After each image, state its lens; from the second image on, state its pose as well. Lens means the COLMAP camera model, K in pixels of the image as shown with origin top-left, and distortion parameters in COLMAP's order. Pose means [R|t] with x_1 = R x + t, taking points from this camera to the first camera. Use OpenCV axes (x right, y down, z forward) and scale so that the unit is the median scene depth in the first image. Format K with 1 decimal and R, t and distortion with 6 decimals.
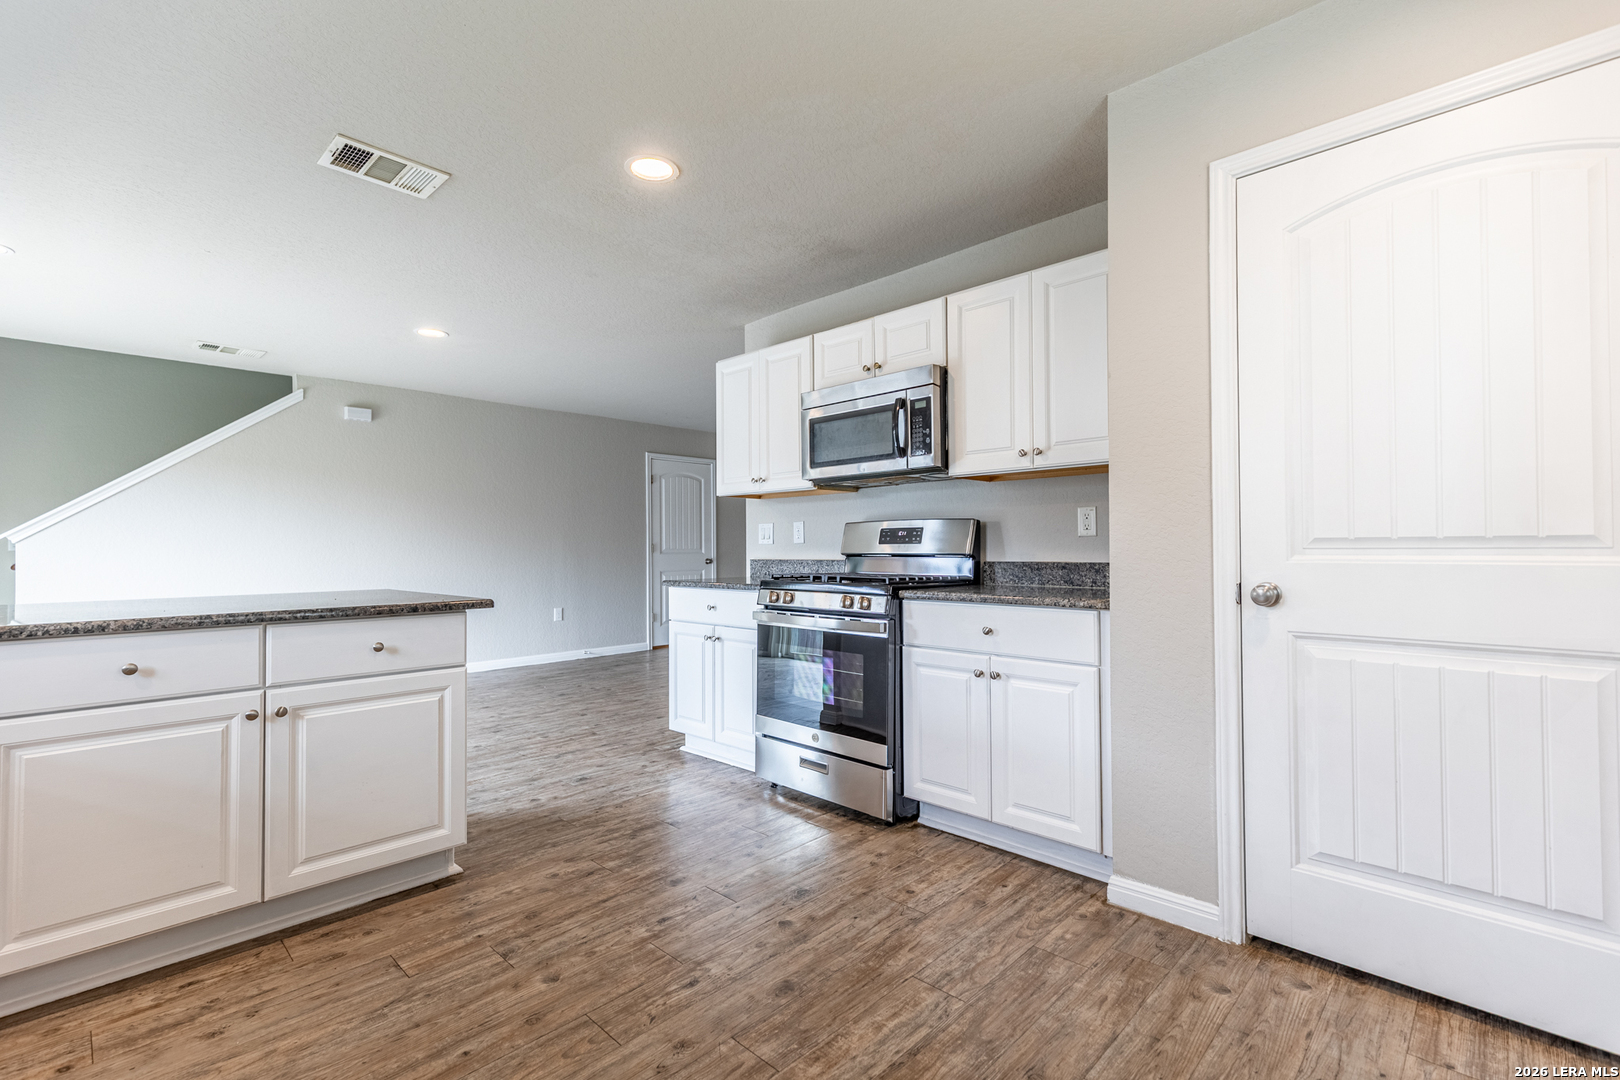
lens RADIAL K [[728.2, 0, 809.3], [0, 728.2, 534.8], [0, 0, 1]] dist [0.008224, -0.000760]
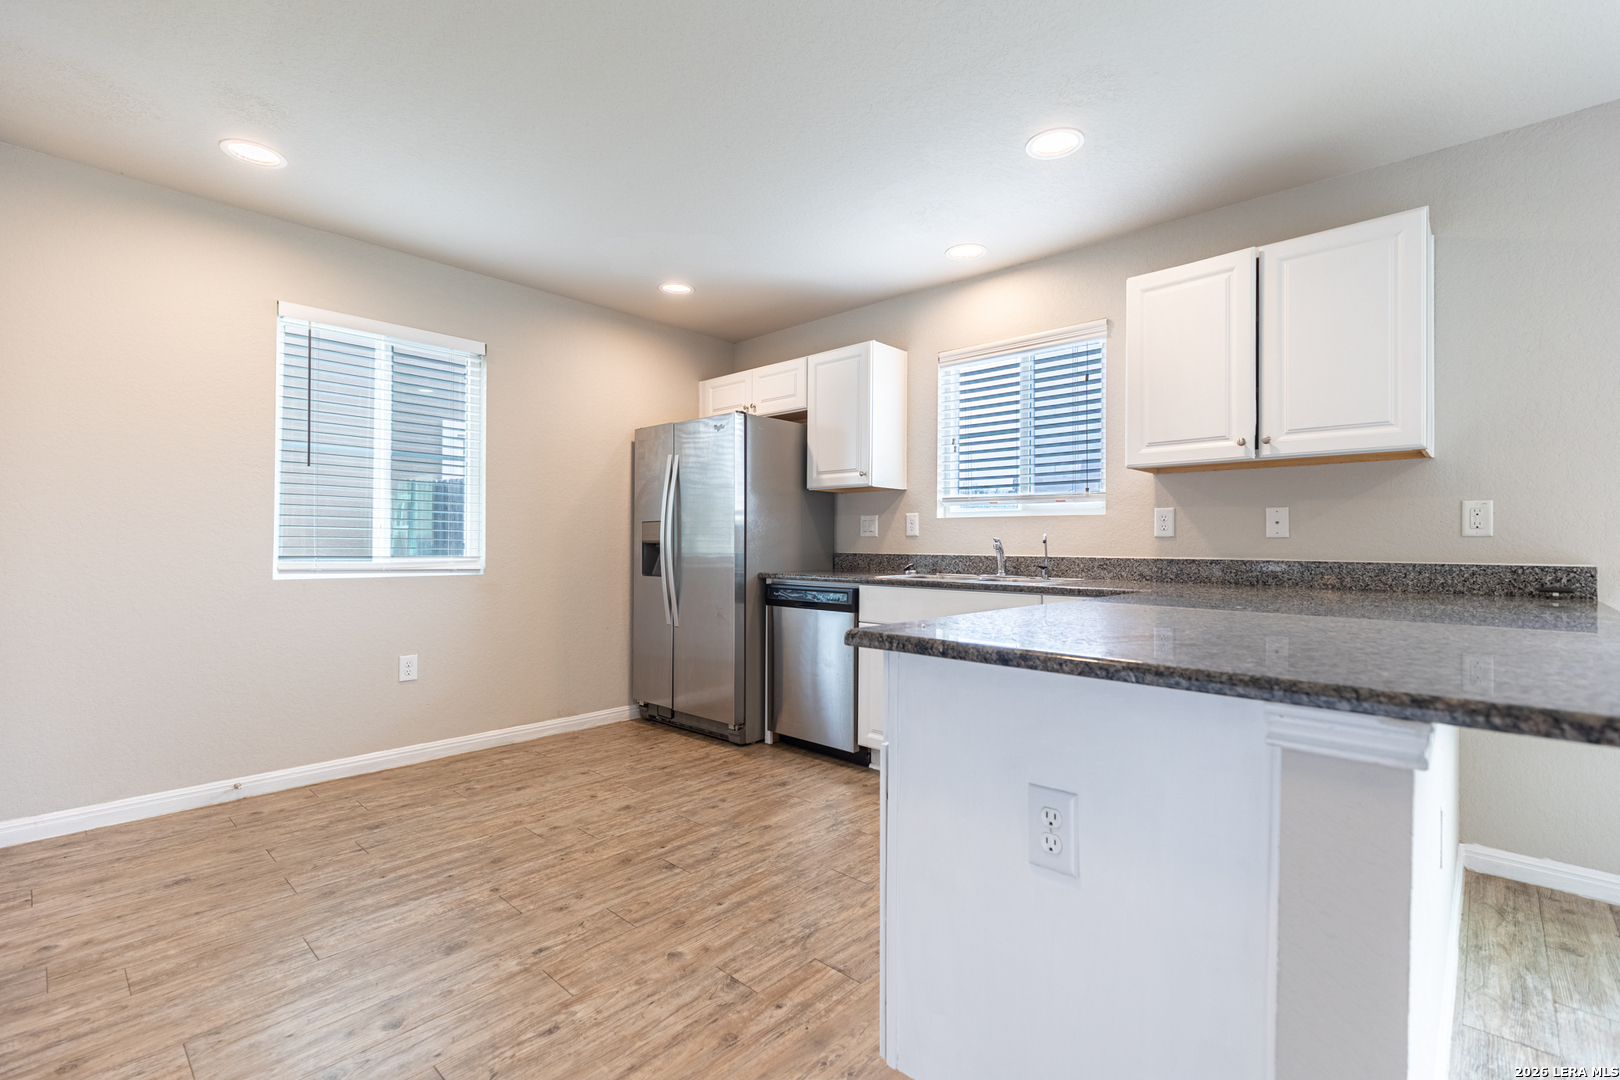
lens RADIAL K [[728.2, 0, 814.0], [0, 728.2, 537.3], [0, 0, 1]] dist [0.008224, -0.000760]
pose [[-0.999722, 0.000425, -0.023567, -0.429146], [0.001074, 0.999621, -0.027521, 0.036260], [0.023546, -0.027539, -0.999343, 1.677845]]
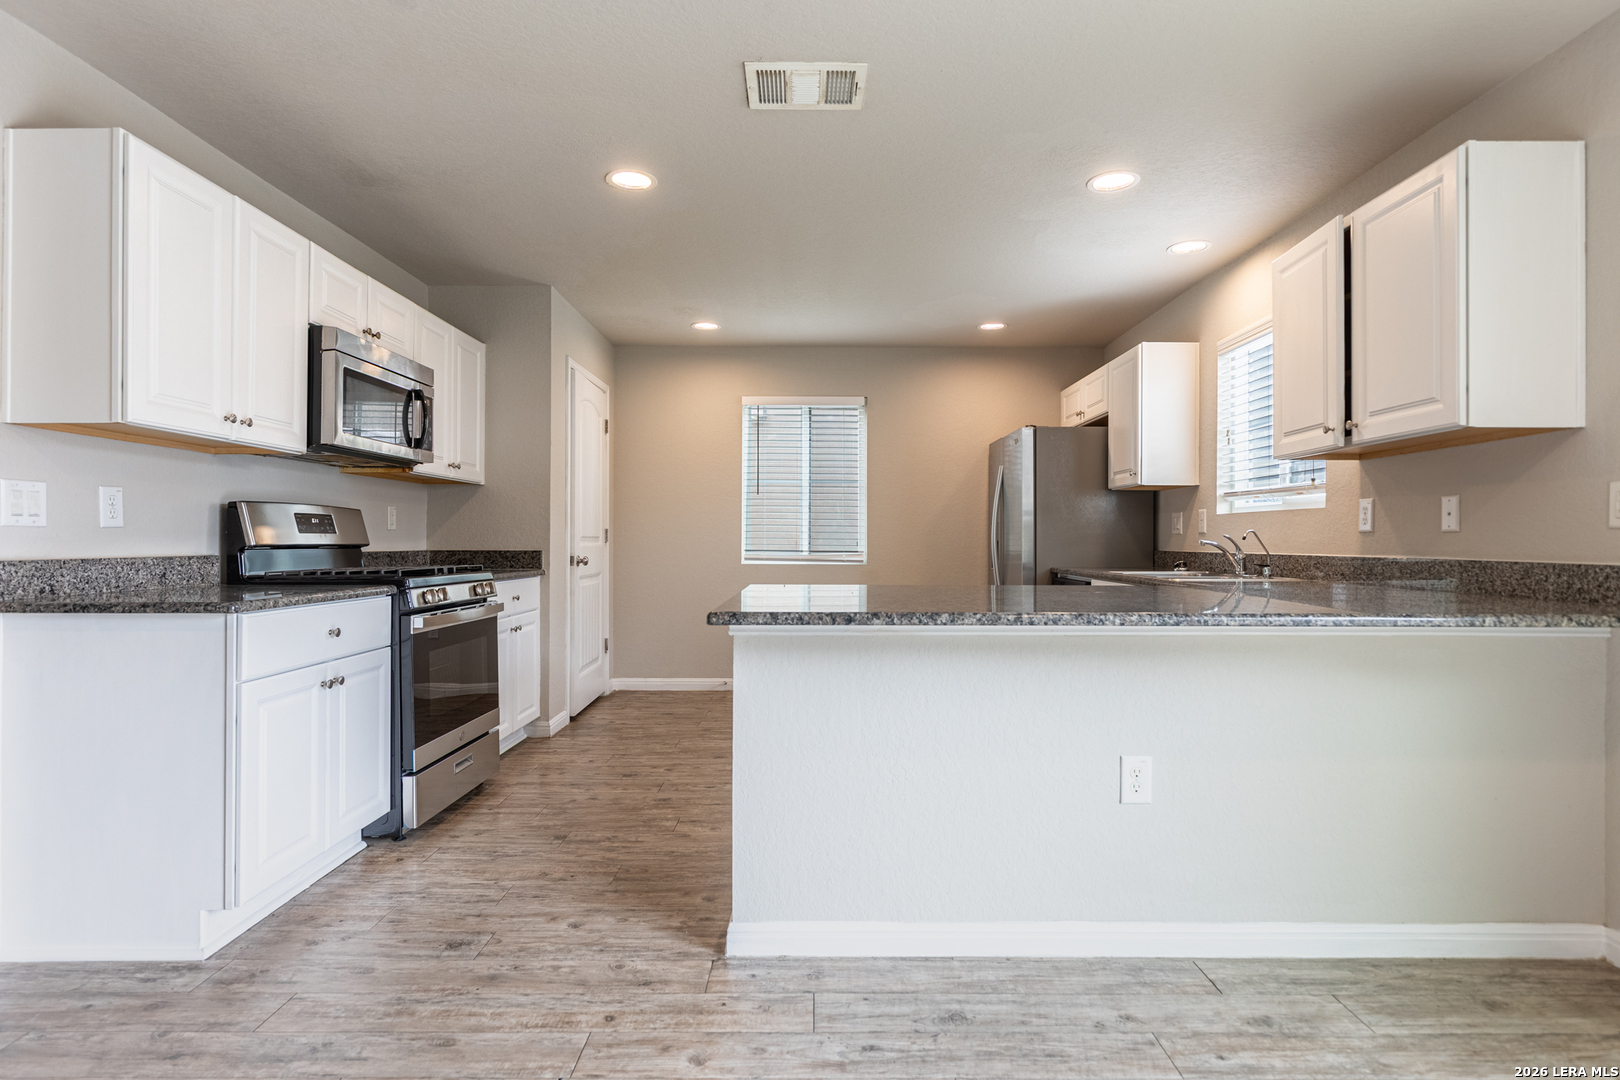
lens RADIAL K [[826.3, 0, 815.2], [0, 826.3, 534.0], [0, 0, 1]] dist [0.002025, -0.000520]
pose [[-0.695532, 0.009892, 0.718427, -1.481508], [-0.011711, 0.999616, -0.025101, 0.046852], [-0.718399, -0.025873, -0.695150, 1.920980]]
